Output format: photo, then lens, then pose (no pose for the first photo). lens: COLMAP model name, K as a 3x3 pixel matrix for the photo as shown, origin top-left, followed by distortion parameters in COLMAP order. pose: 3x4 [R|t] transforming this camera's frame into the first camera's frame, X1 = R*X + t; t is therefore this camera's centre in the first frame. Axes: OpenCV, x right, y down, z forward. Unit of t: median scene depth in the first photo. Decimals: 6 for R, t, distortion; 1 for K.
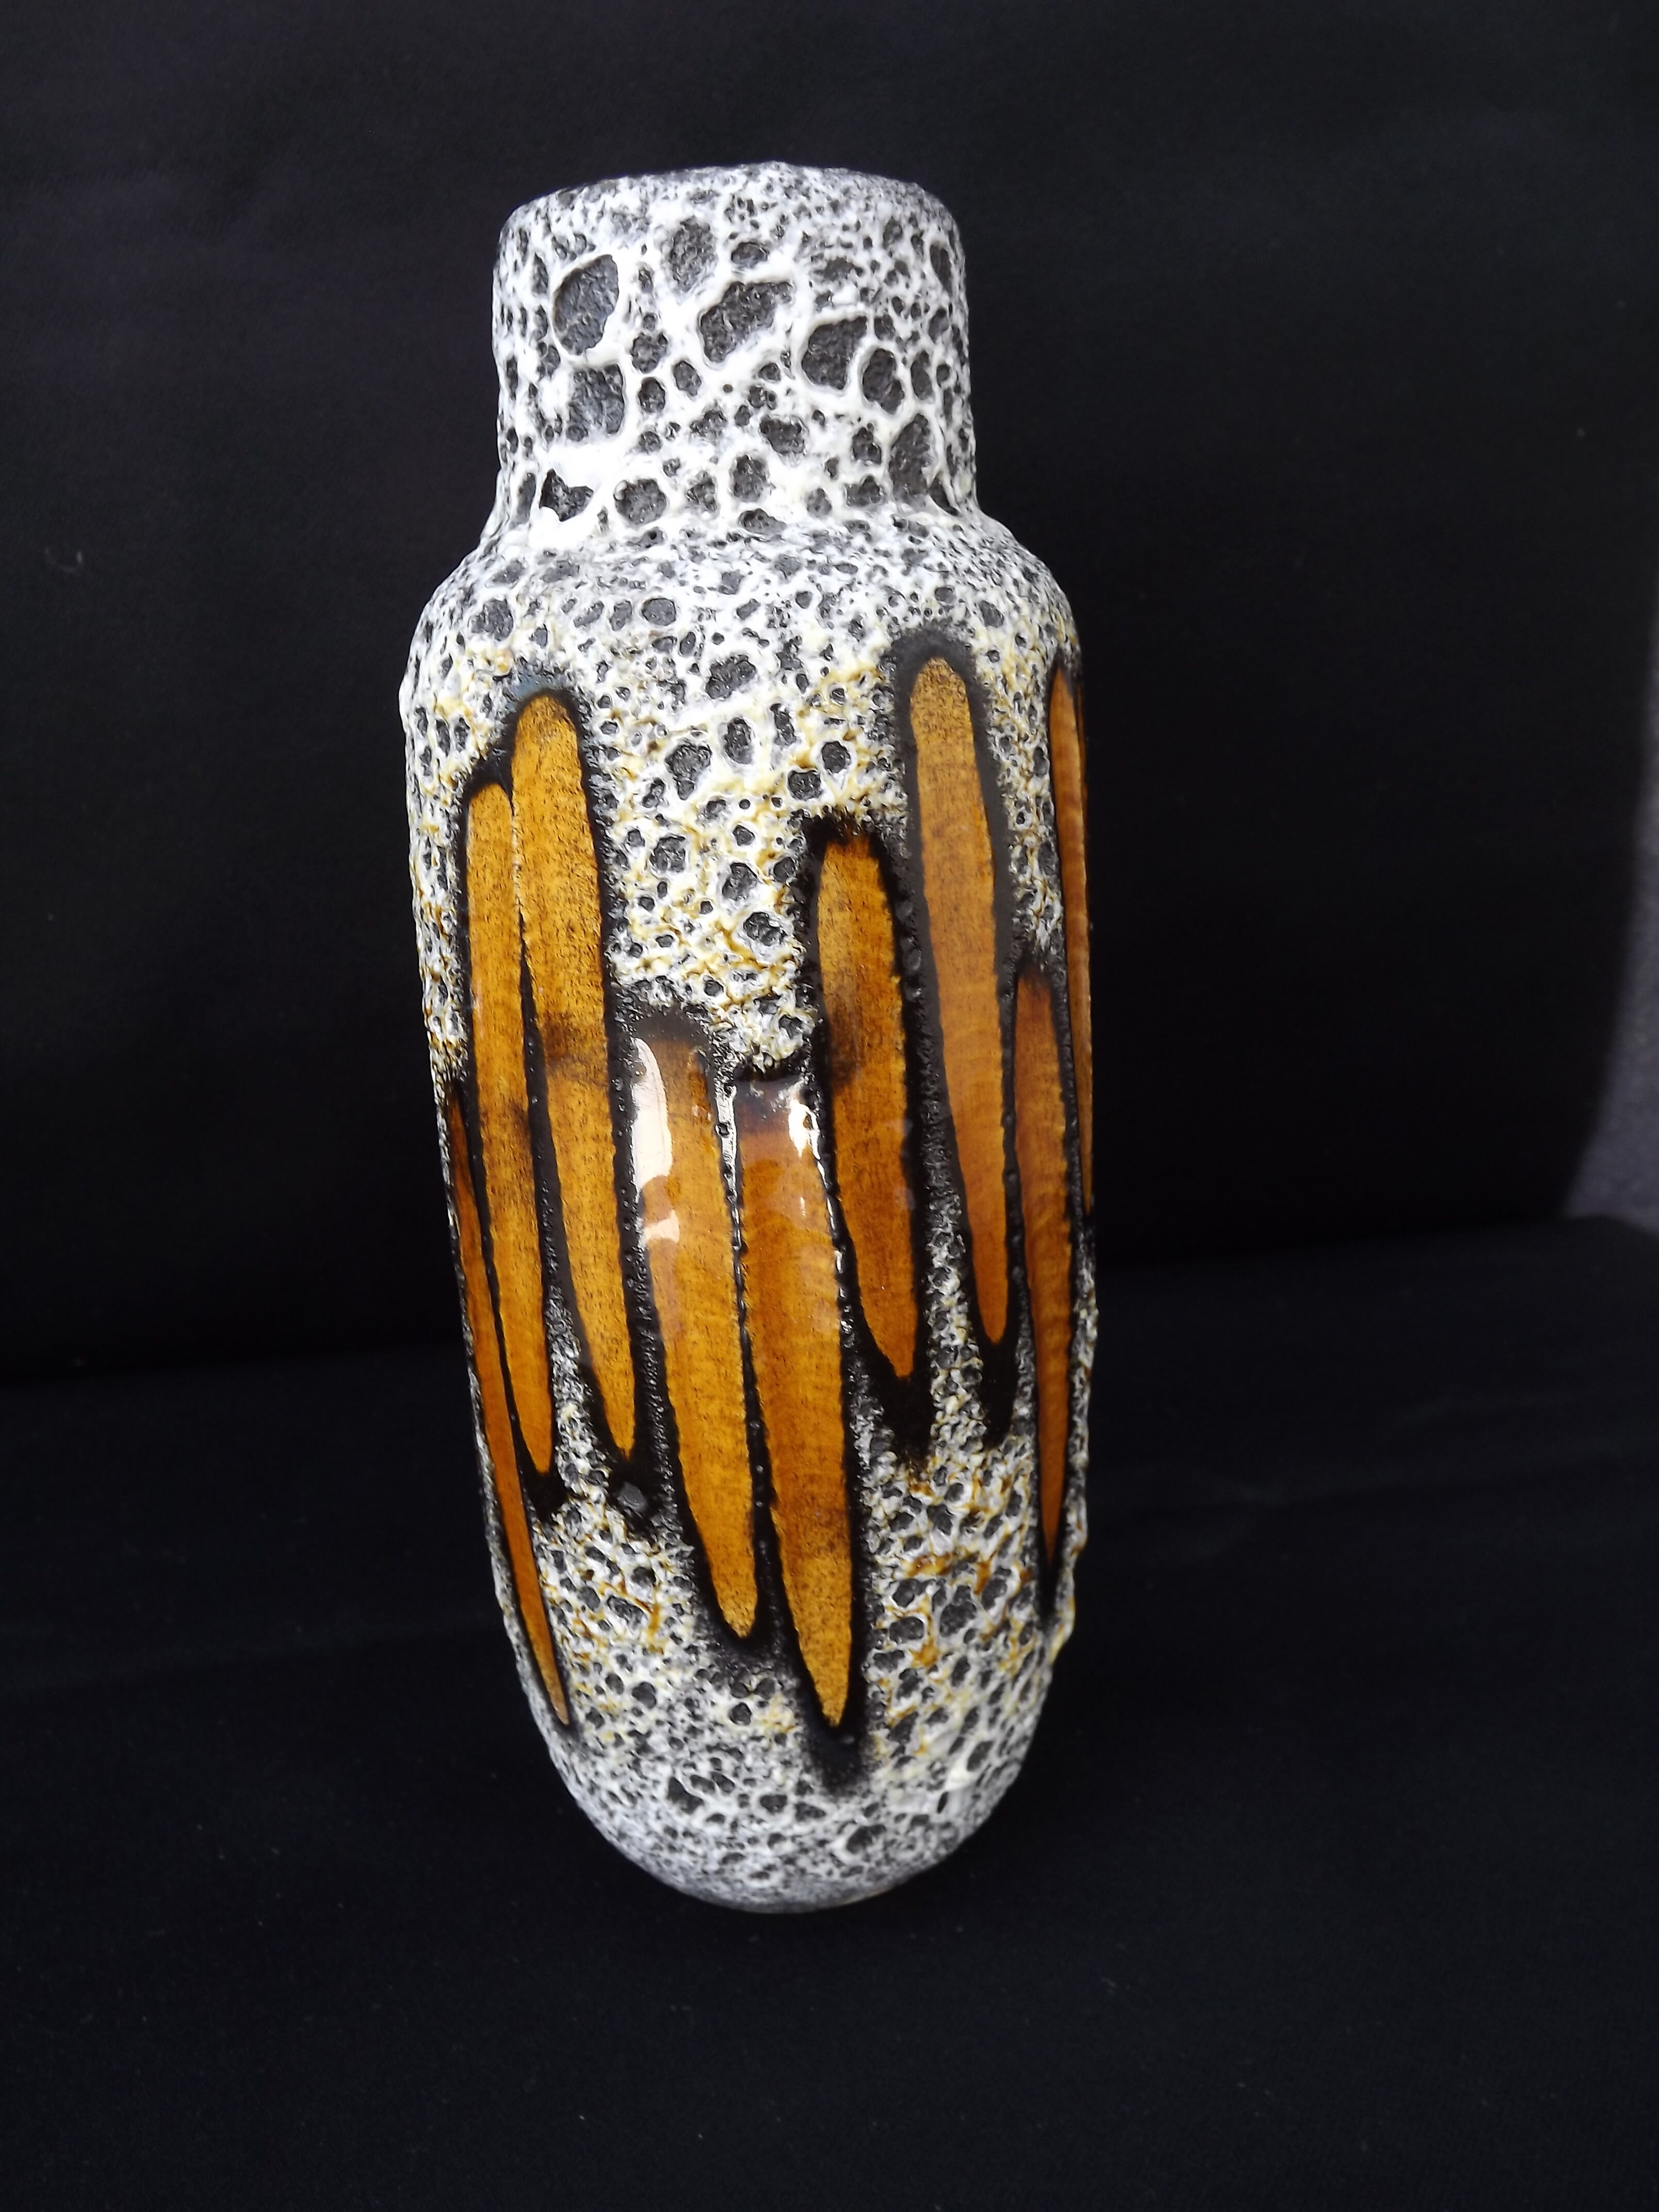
lens RADIAL K [[1547.2, 0, 821.3], [0, 1547.2, 1017.8], [0, 0, 1]] dist [-0.029121, -0.004016]
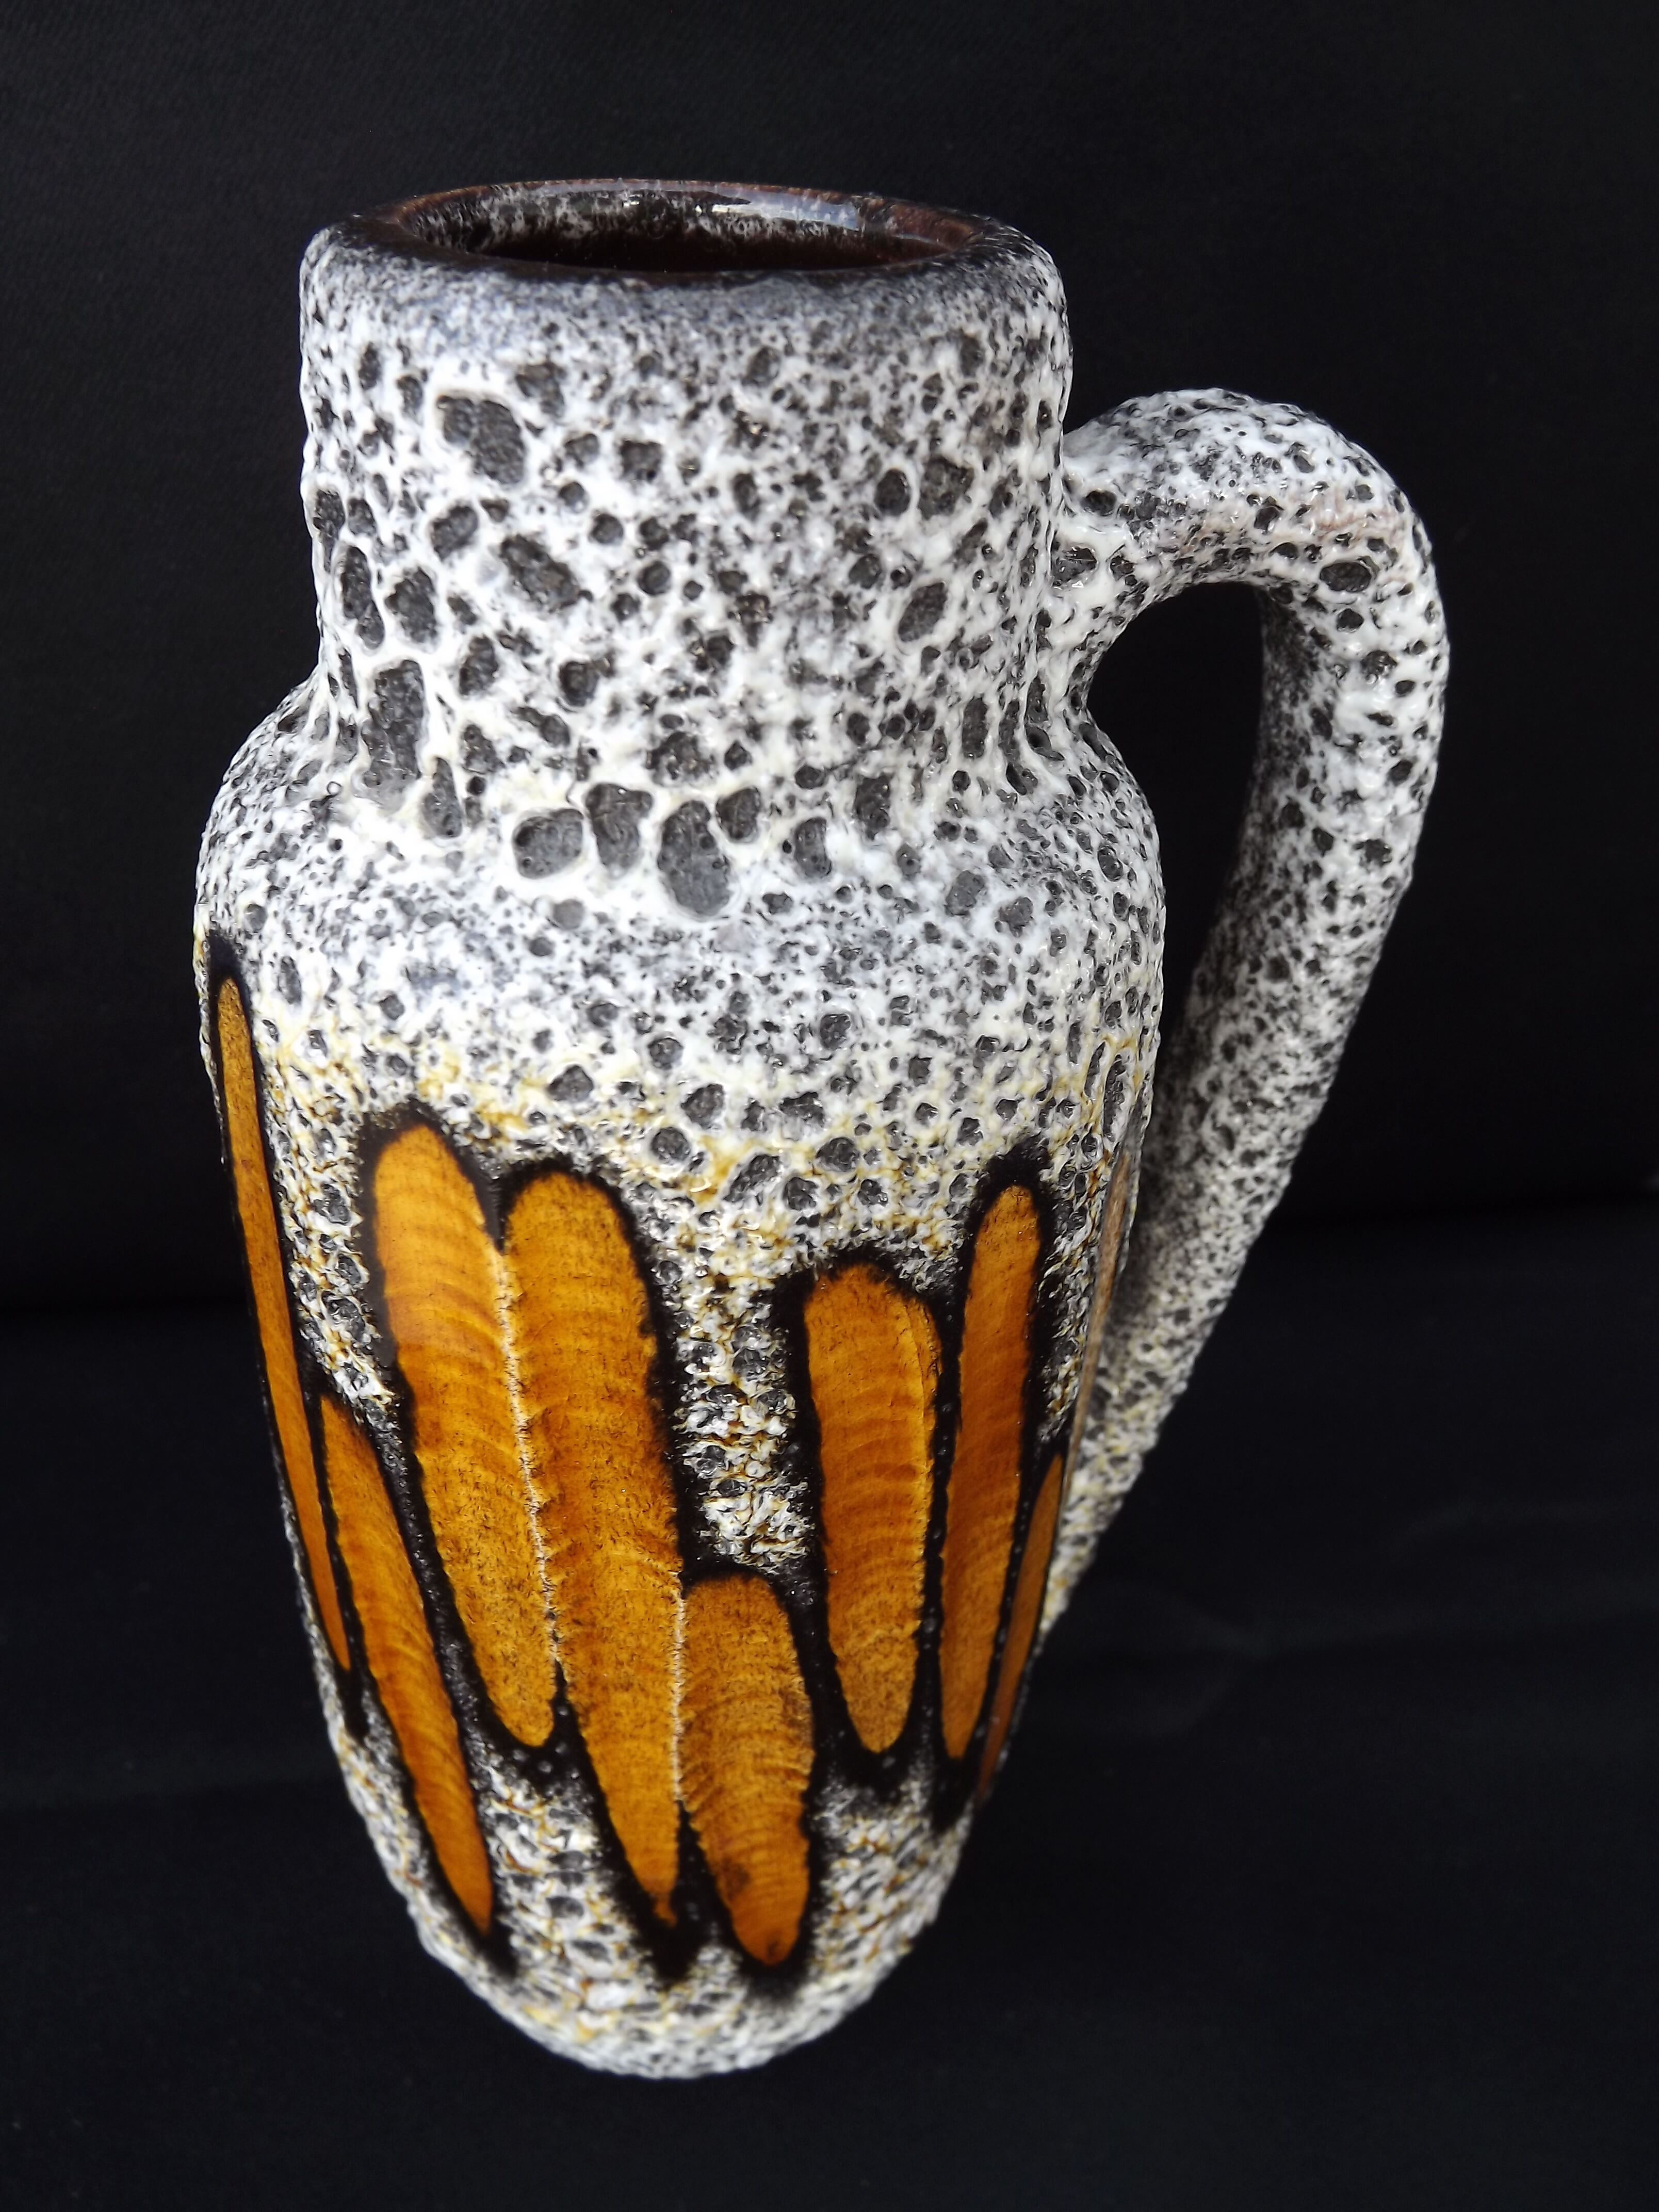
lens RADIAL K [[1547.2, 0, 821.3], [0, 1547.2, 1017.8], [0, 0, 1]] dist [-0.029121, -0.004016]
pose [[0.073454, 0.594321, -0.800866, 0.672521], [-0.311856, 0.776453, 0.547601, -0.688471], [0.947286, 0.209531, 0.242377, 1.061993]]
